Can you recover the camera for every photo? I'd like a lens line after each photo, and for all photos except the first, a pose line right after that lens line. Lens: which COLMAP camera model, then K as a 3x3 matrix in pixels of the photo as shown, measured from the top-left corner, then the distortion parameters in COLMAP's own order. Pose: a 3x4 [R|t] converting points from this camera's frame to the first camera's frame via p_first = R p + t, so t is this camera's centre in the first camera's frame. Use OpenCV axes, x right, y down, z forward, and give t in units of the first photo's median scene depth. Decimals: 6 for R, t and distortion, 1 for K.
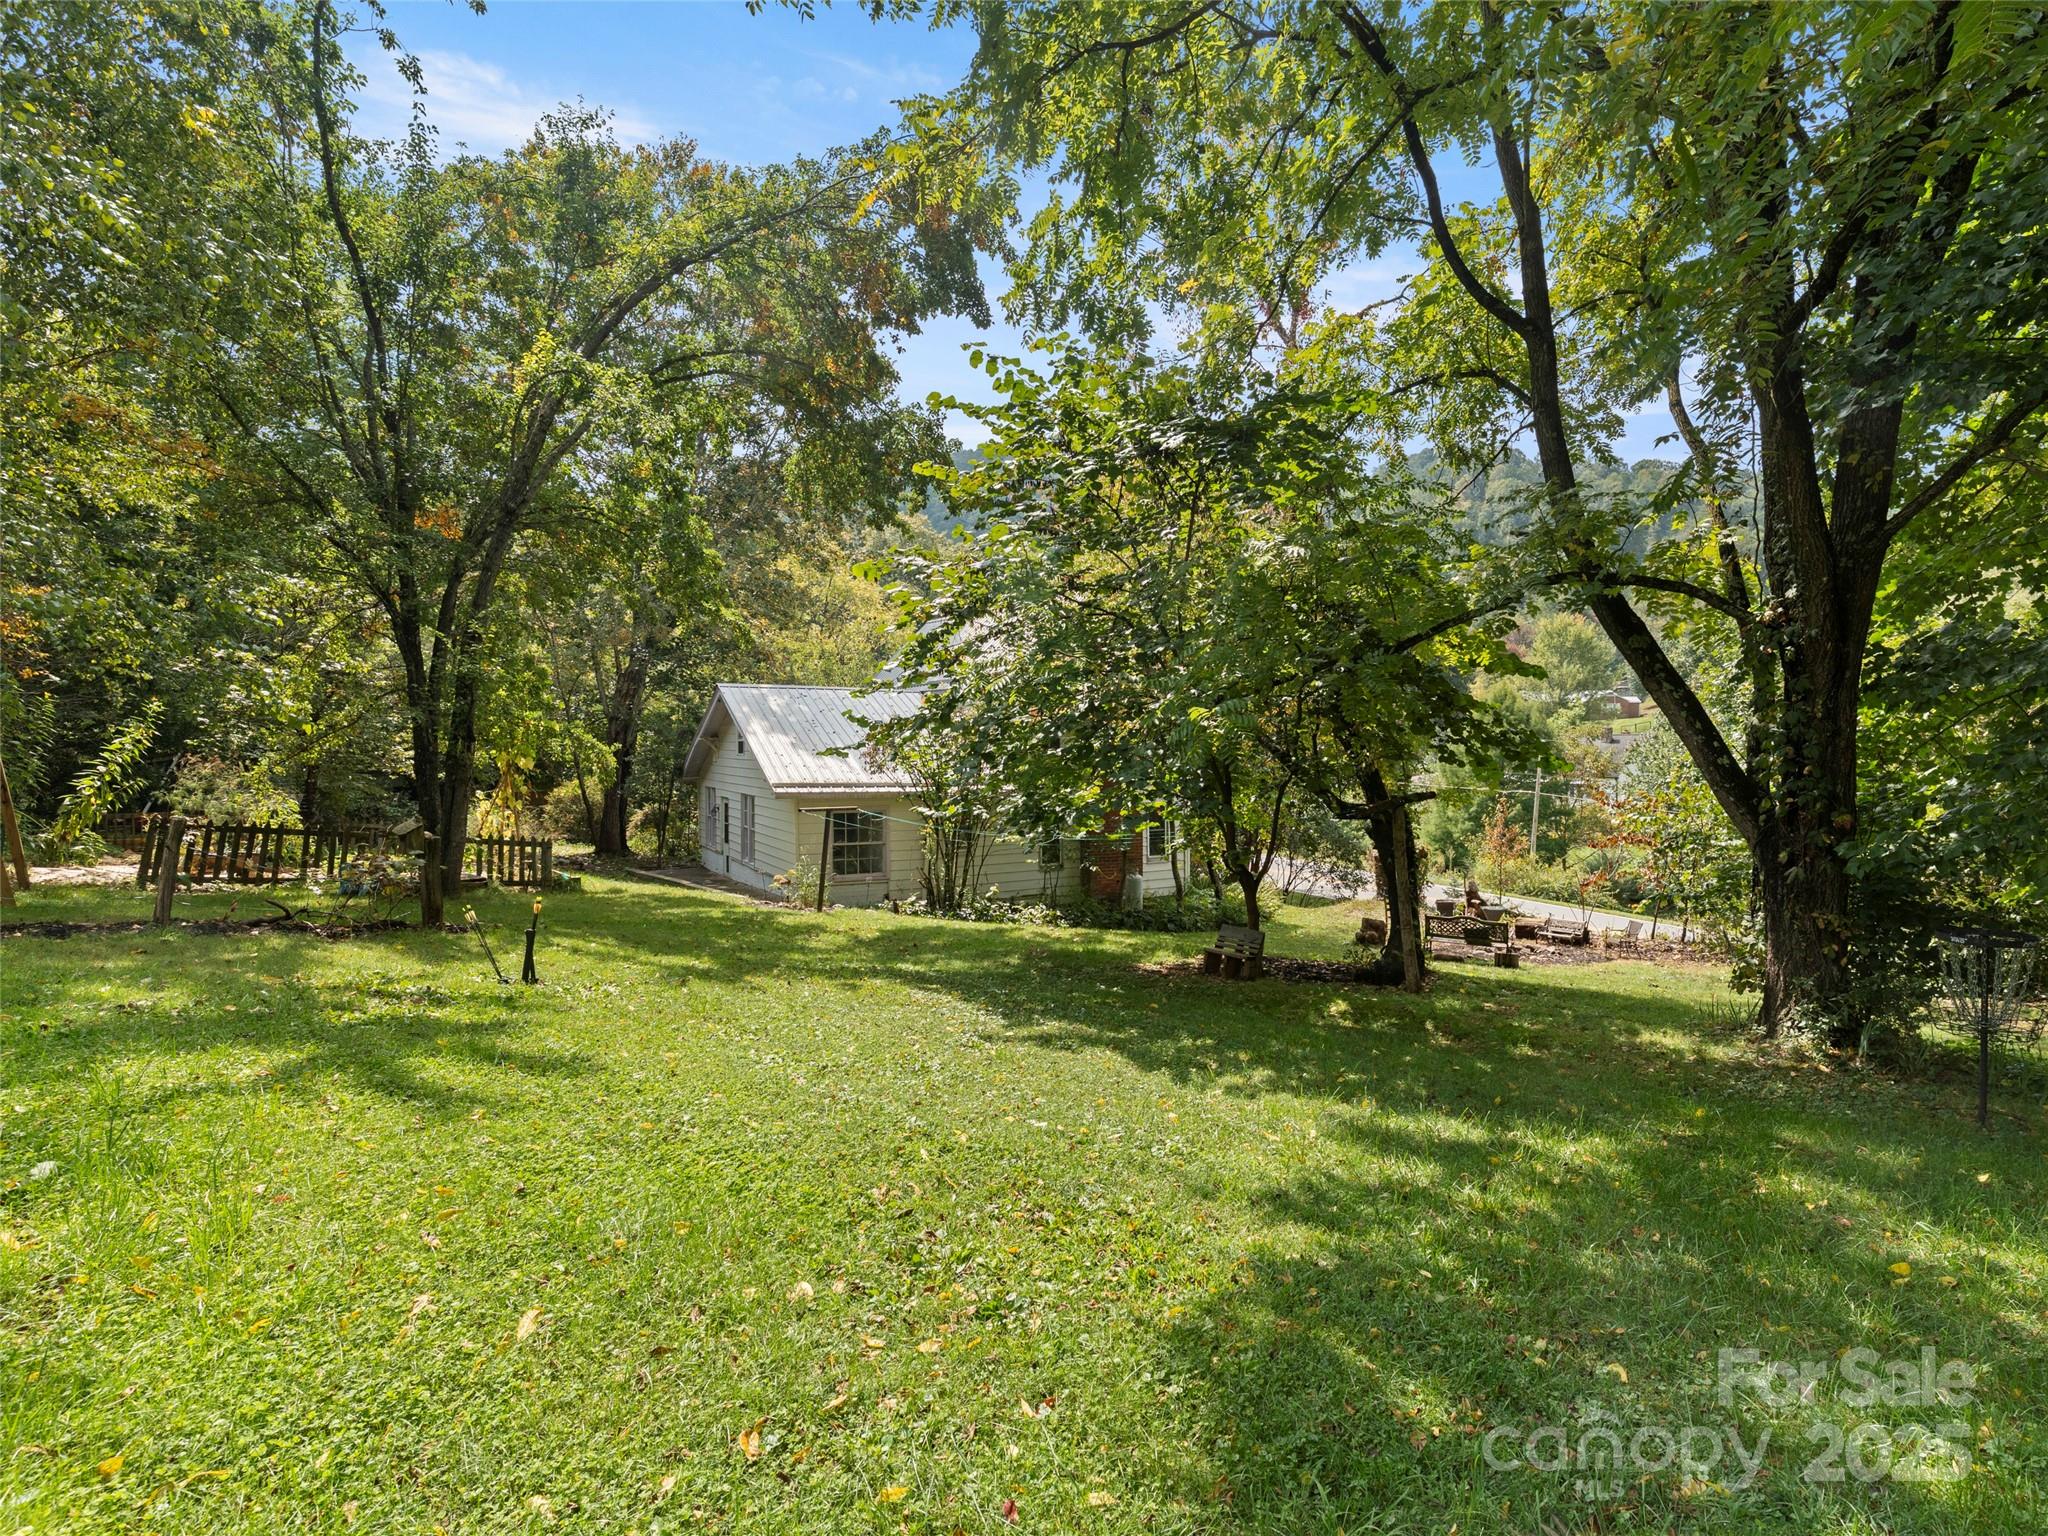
lens RADIAL K [[1014.7, 0, 1023.7], [0, 1014.7, 767.6], [0, 0, 1]] dist [-0.000135, -0.000004]
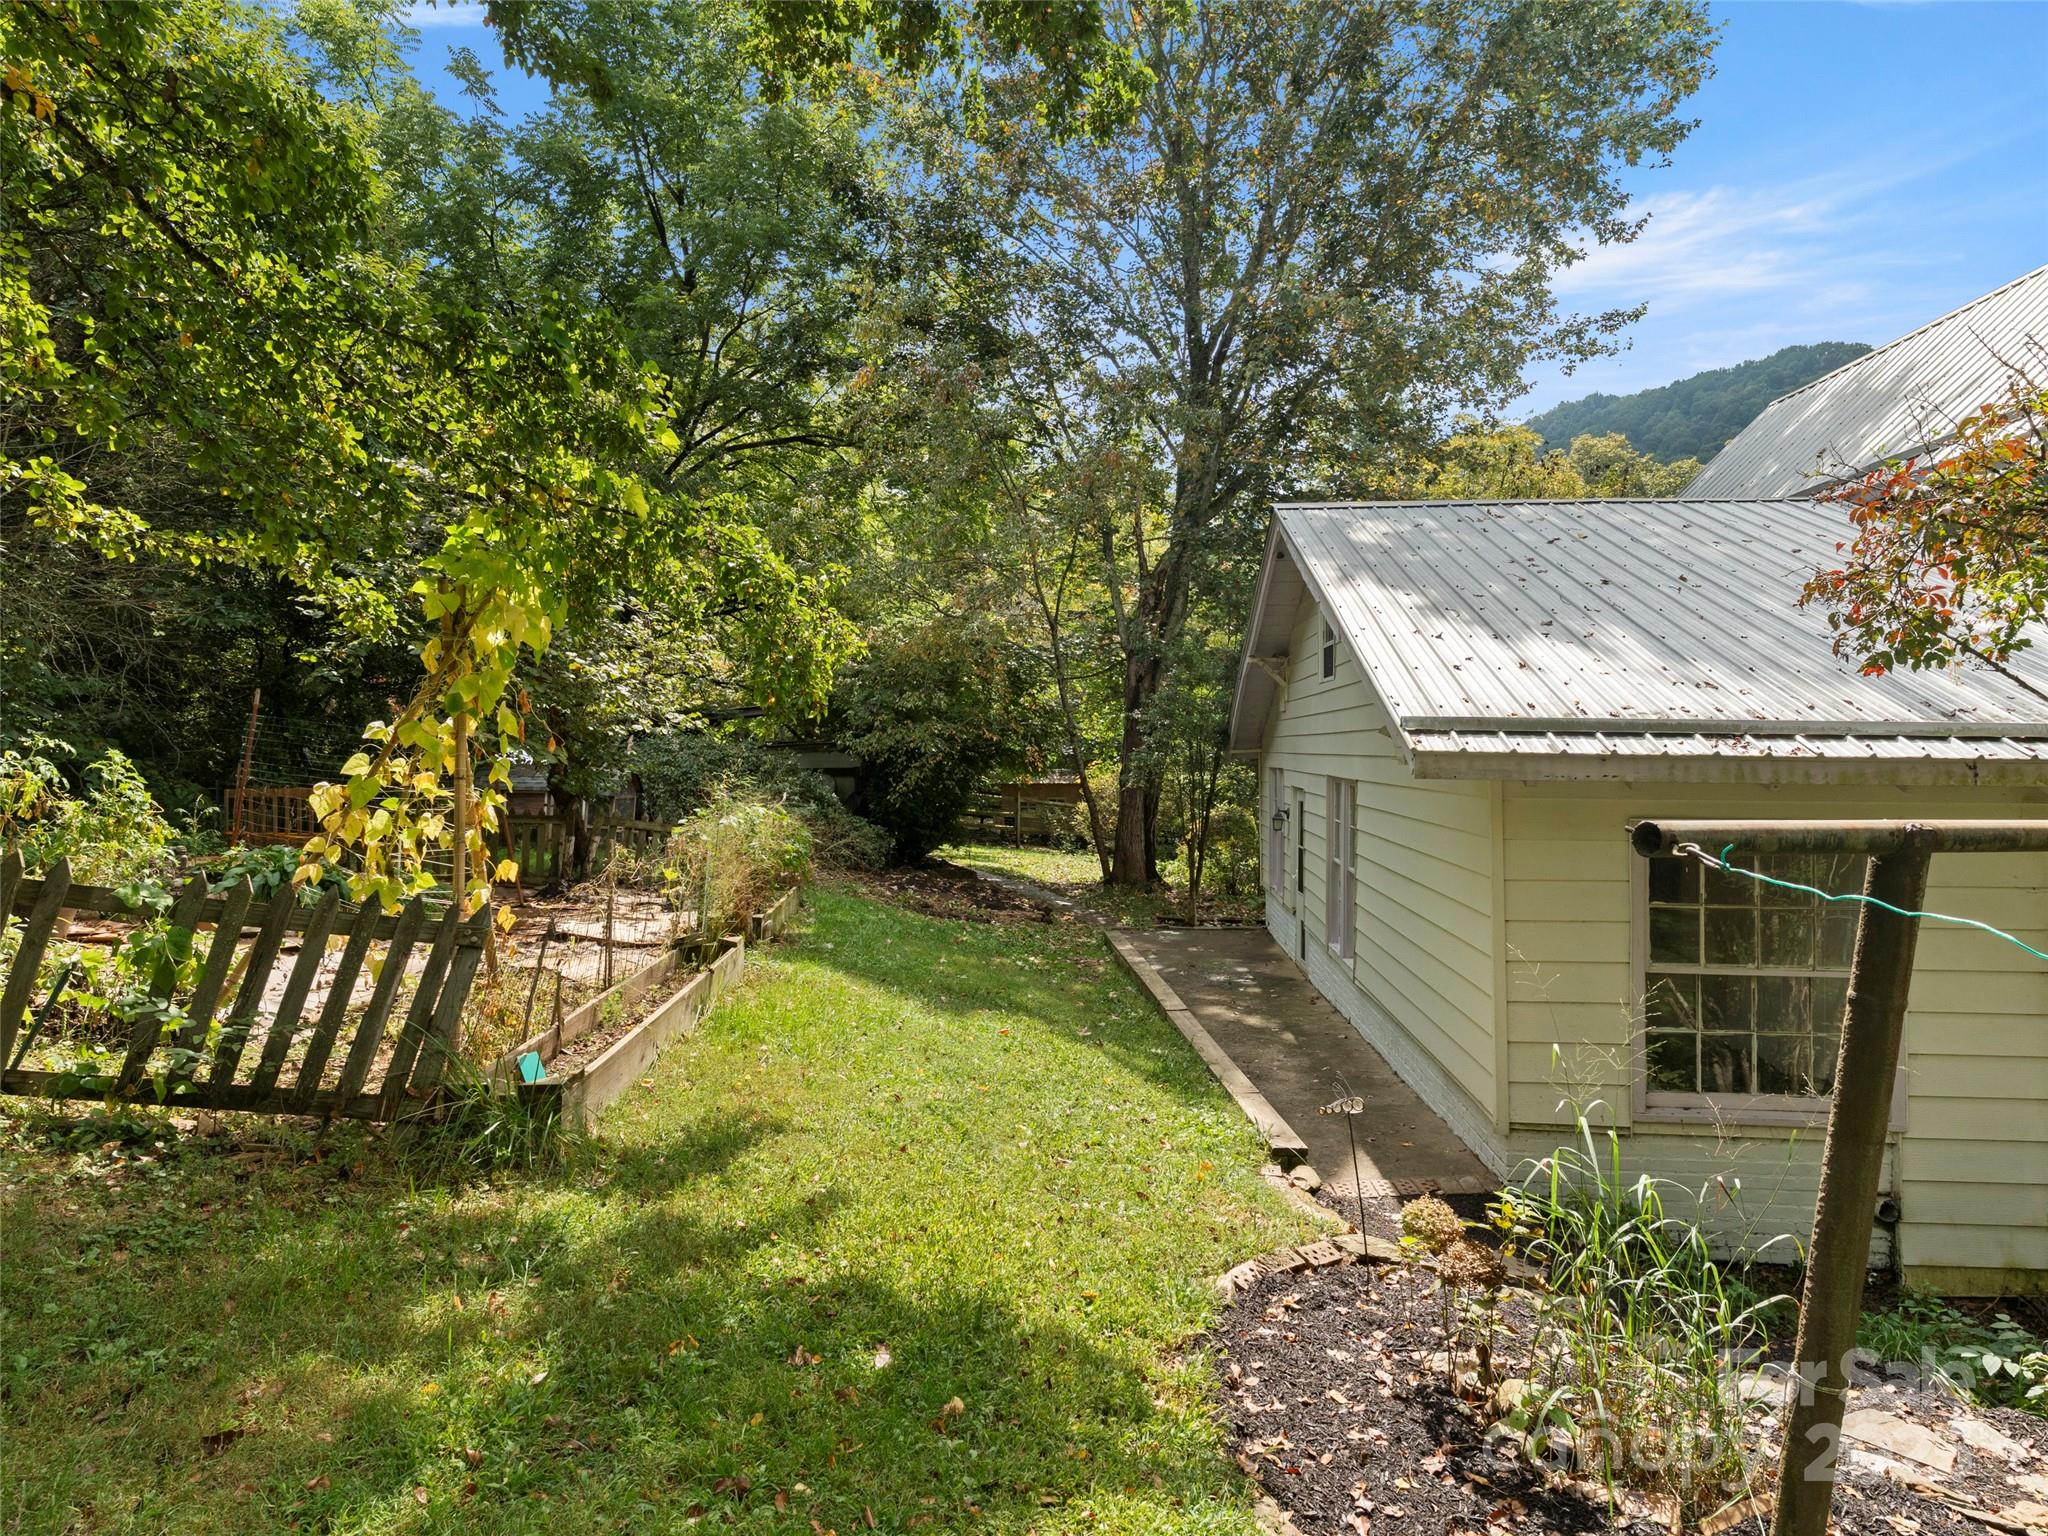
lens RADIAL K [[1077.3, 0, 1025.4], [0, 1077.3, 769.1], [0, 0, 1]] dist [-0.000359, -0.000074]
pose [[0.829896, 0.003985, -0.557904, -0.147060], [-0.004350, 0.999990, 0.000673, 0.024066], [0.557901, 0.001868, 0.829905, 0.605545]]
